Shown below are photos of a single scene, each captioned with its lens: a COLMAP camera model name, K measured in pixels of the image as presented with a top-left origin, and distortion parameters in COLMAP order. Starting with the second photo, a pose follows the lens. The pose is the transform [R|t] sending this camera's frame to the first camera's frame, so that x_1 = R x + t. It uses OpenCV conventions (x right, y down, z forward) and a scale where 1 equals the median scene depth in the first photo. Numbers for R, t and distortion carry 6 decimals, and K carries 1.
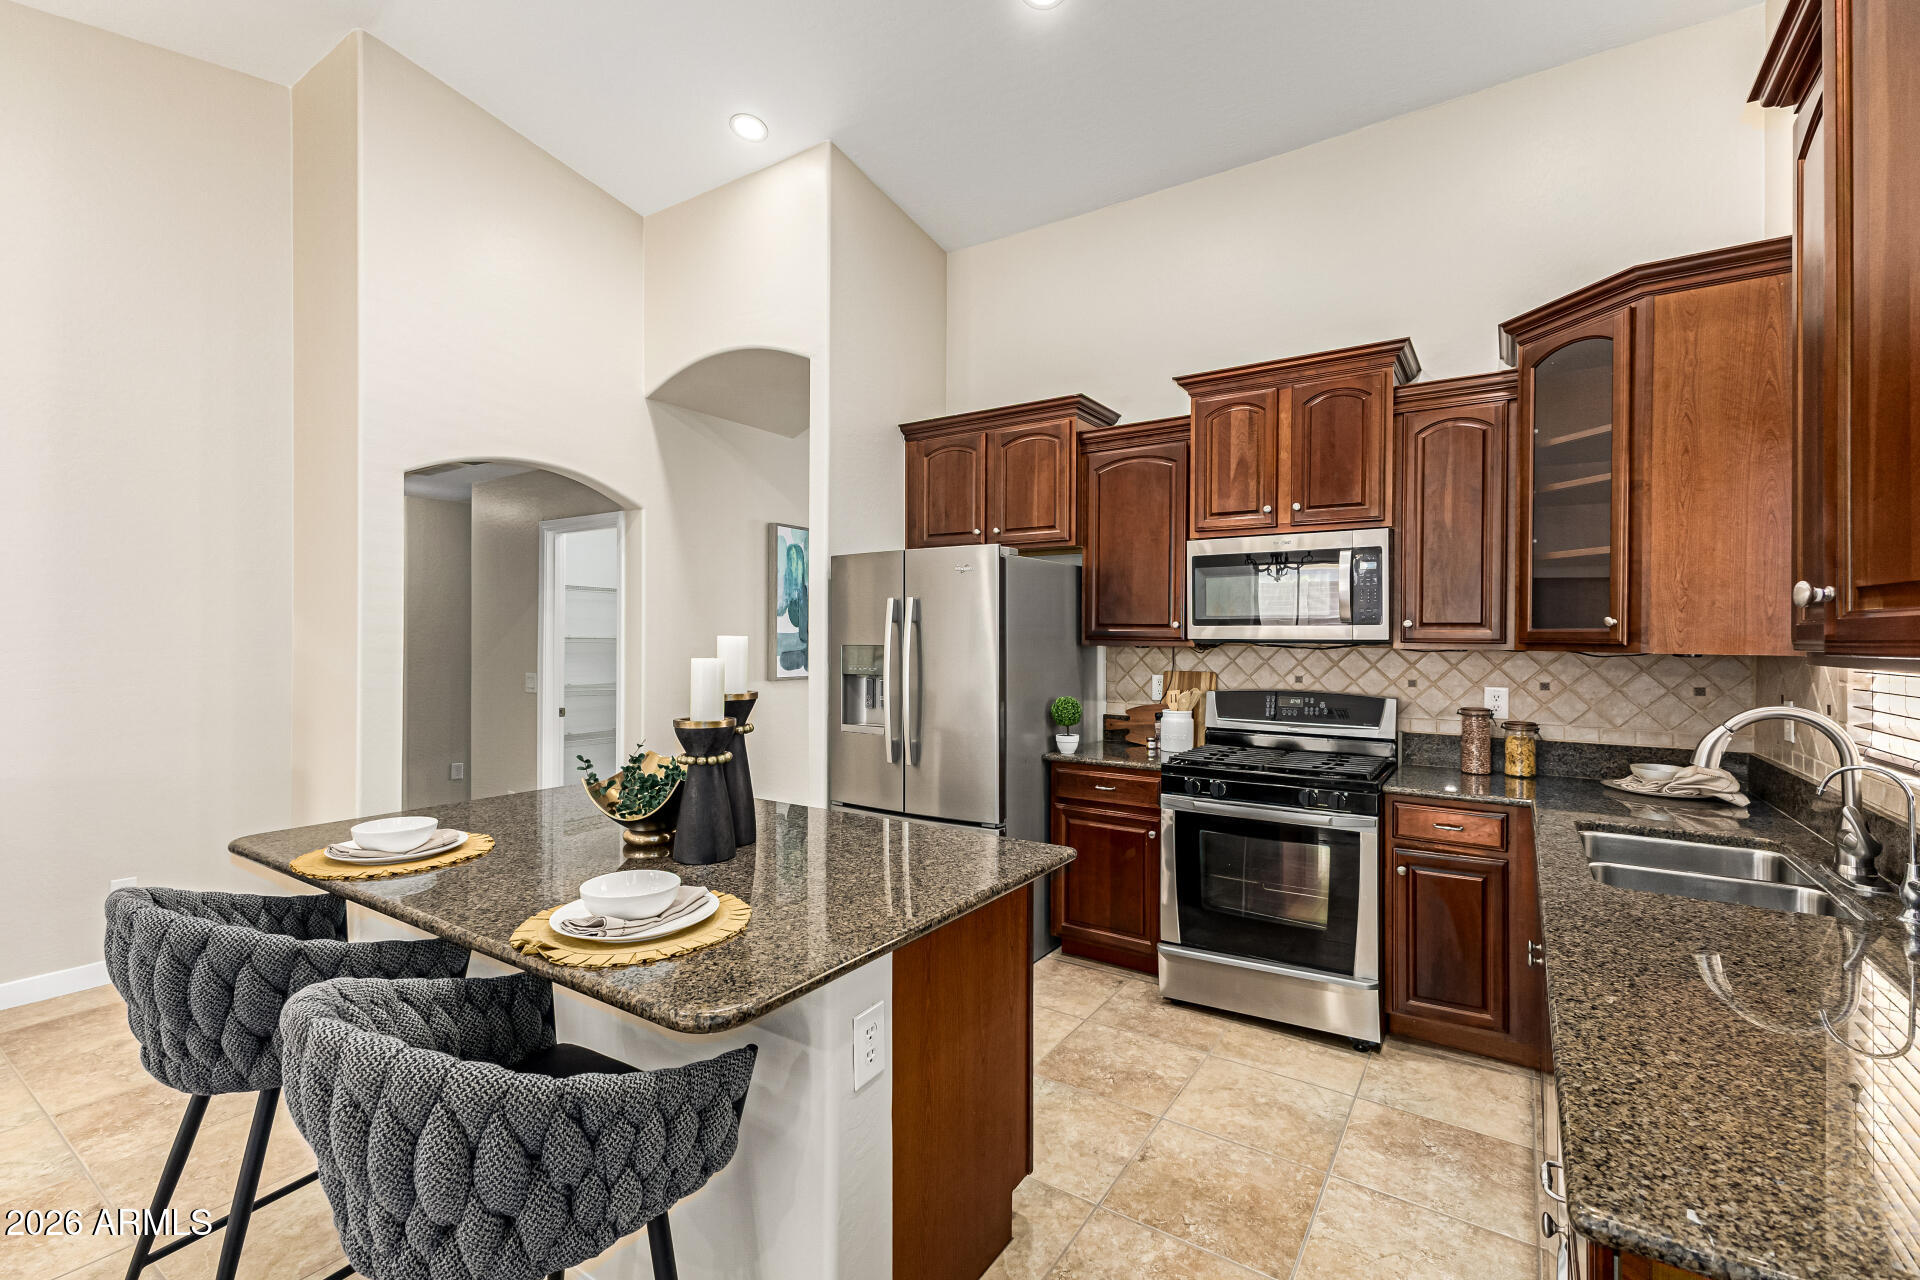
lens RADIAL K [[838.9, 0, 957.5], [0, 838.9, 627.3], [0, 0, 1]] dist [0.014105, -0.001866]
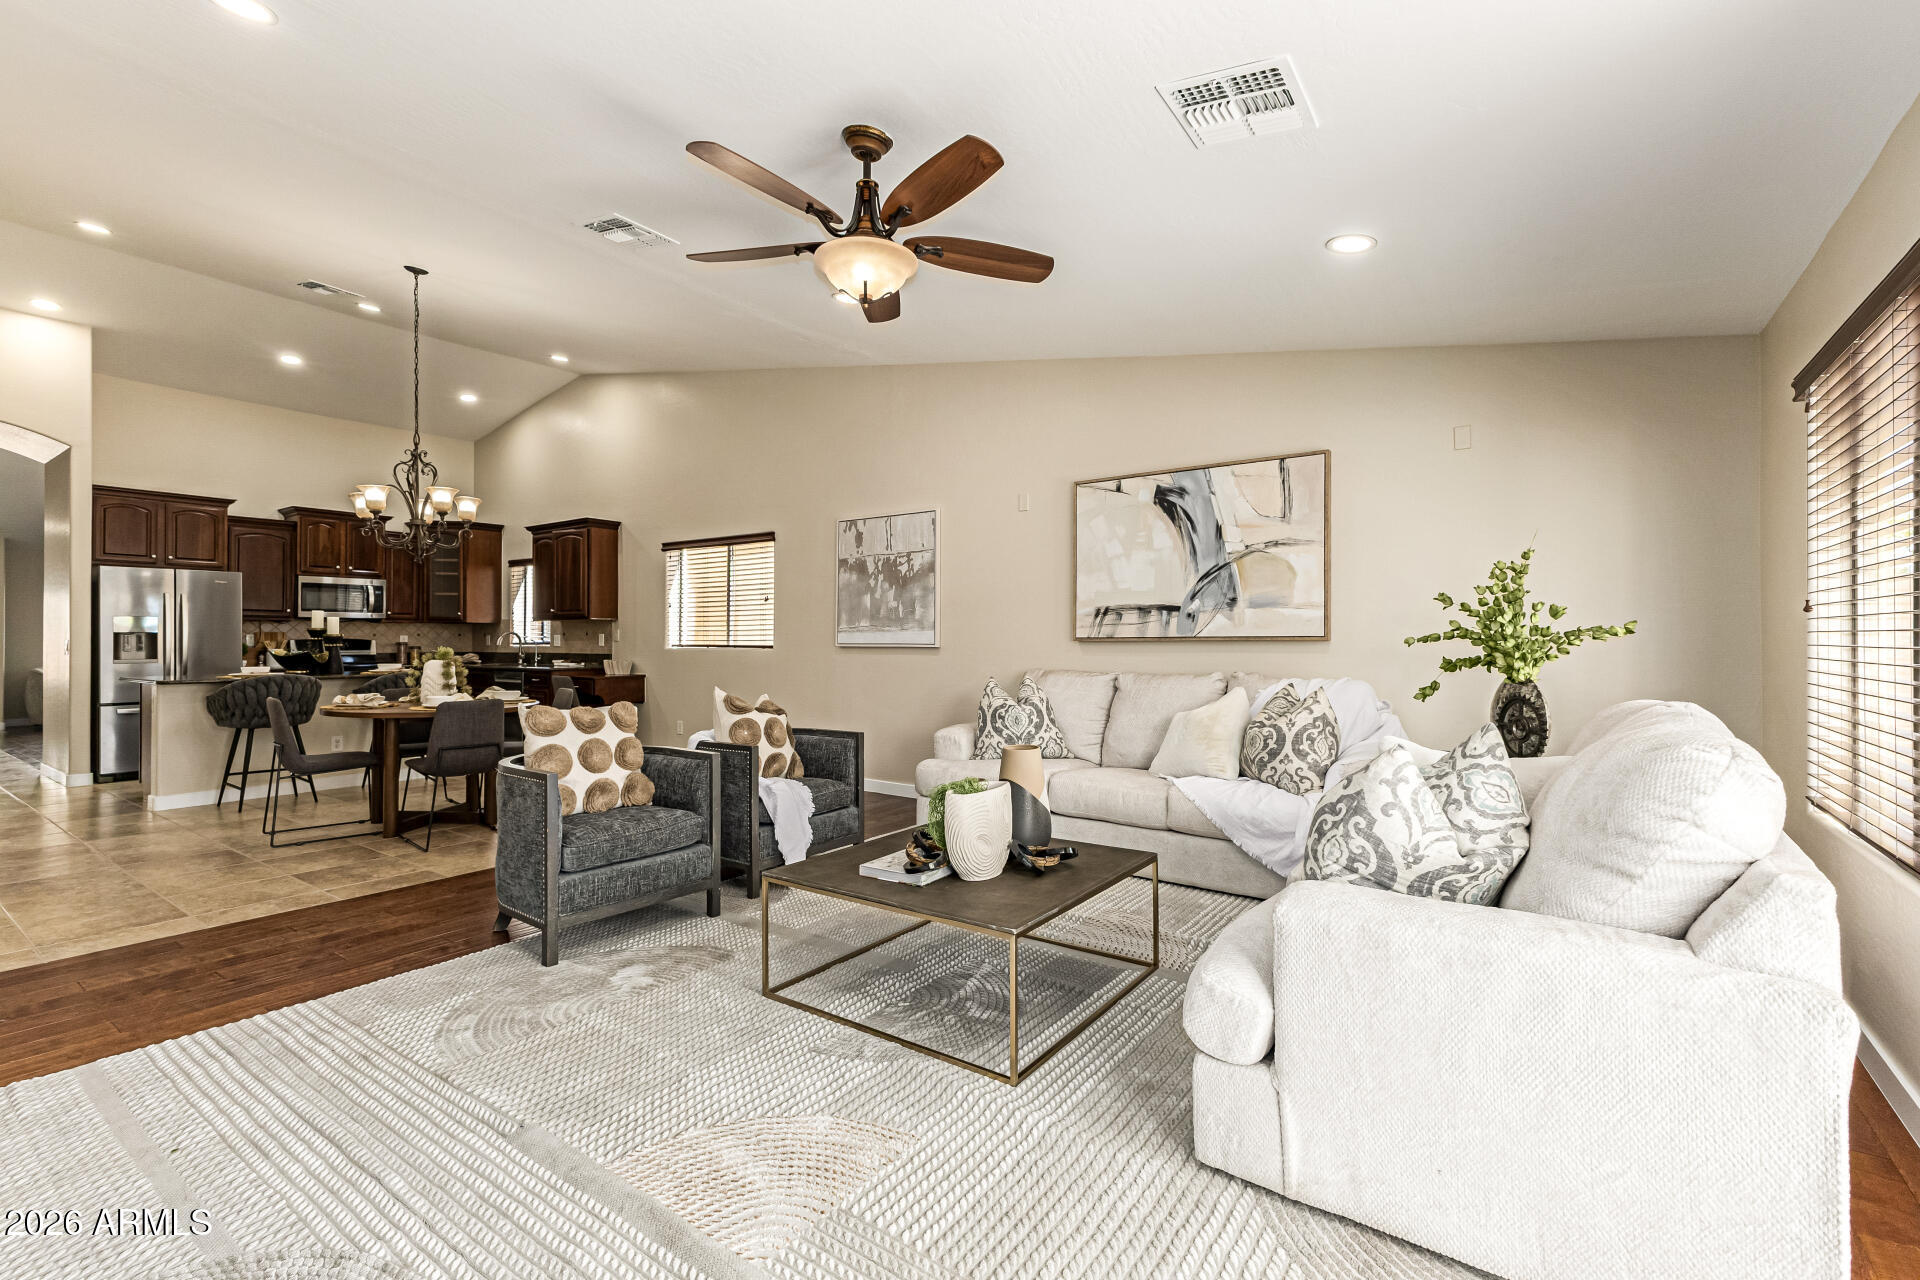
lens RADIAL K [[838.9, 0, 967.9], [0, 838.9, 639.6], [0, 0, 1]] dist [0.014105, -0.001866]
pose [[0.031451, -0.003305, 0.999500, -2.144379], [-0.013375, 0.999904, 0.003727, 0.045943], [-0.999416, -0.013485, 0.031404, -1.007782]]
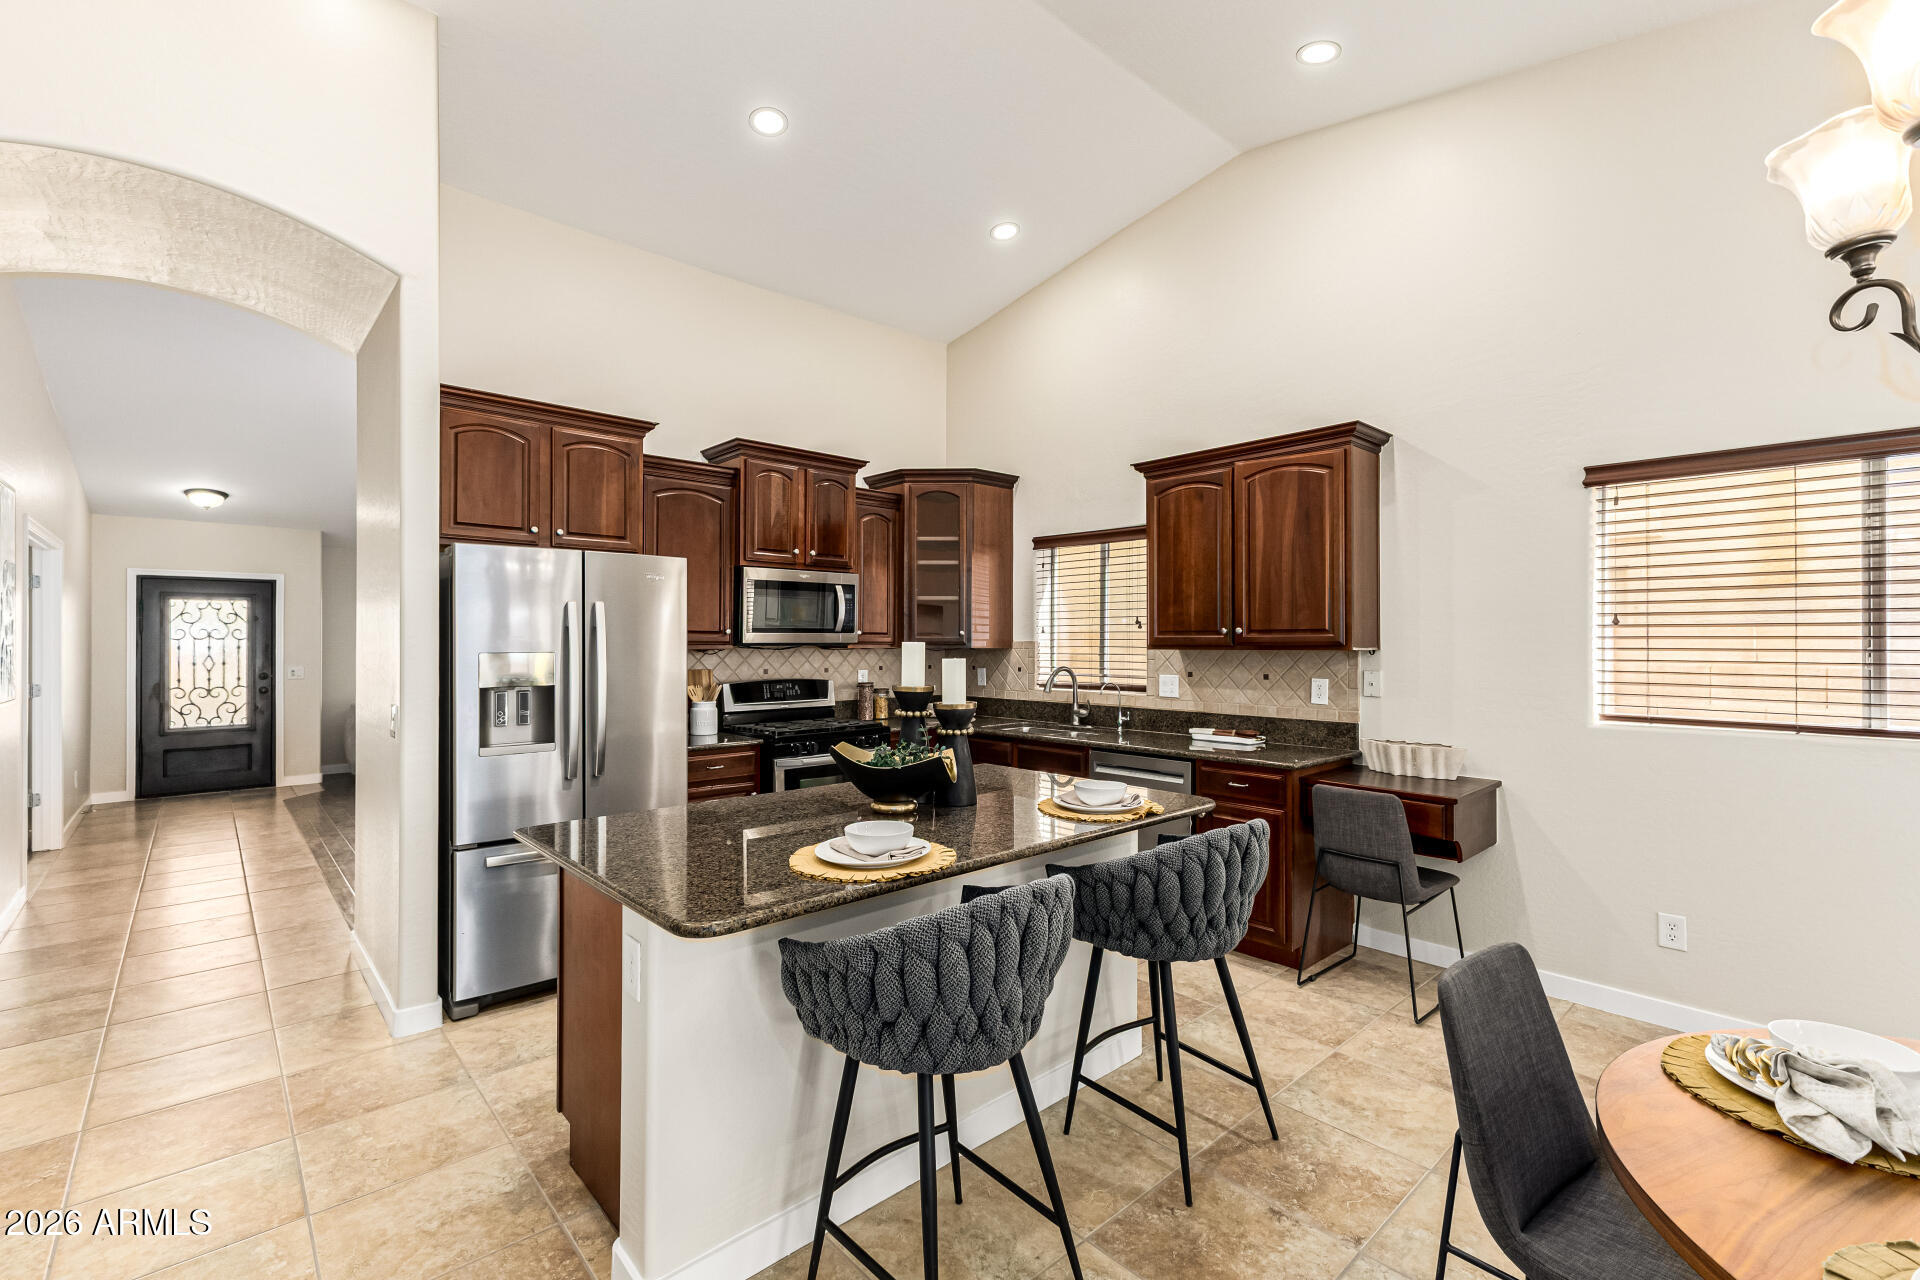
lens RADIAL K [[838.9, 0, 966.0], [0, 838.9, 640.7], [0, 0, 1]] dist [0.014105, -0.001866]
pose [[0.240561, -0.005298, 0.970620, -0.933049], [-0.012087, 0.999891, 0.008454, -0.005155], [-0.970559, -0.013766, 0.240471, 0.374037]]
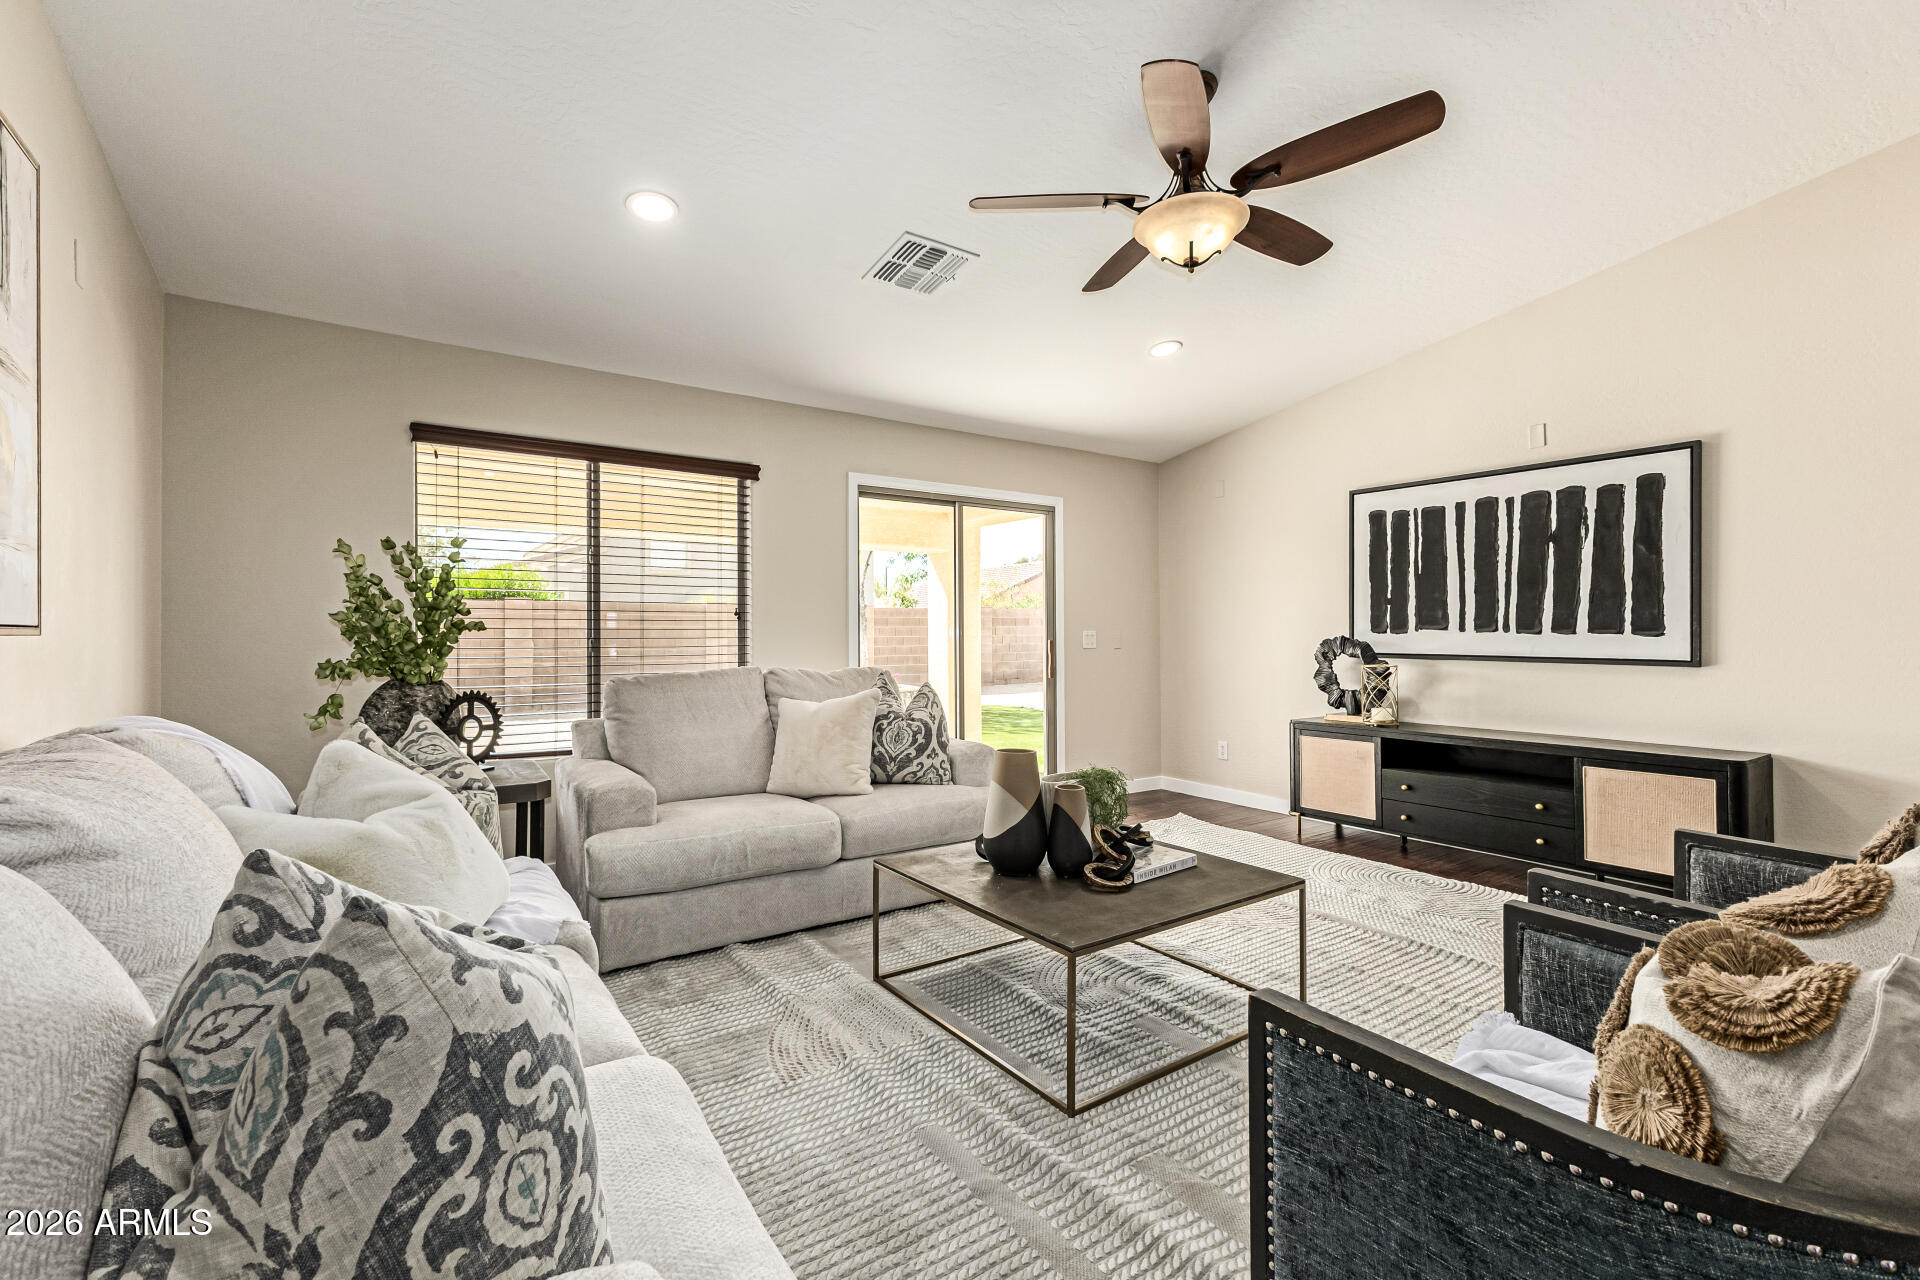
lens RADIAL K [[838.9, 0, 969.4], [0, 838.9, 625.3], [0, 0, 1]] dist [0.014105, -0.001866]
pose [[-0.375044, -0.013850, -0.926904, -0.539378], [0.010638, 0.999758, -0.019243, 0.055225], [0.926946, -0.017077, -0.374806, -0.780997]]
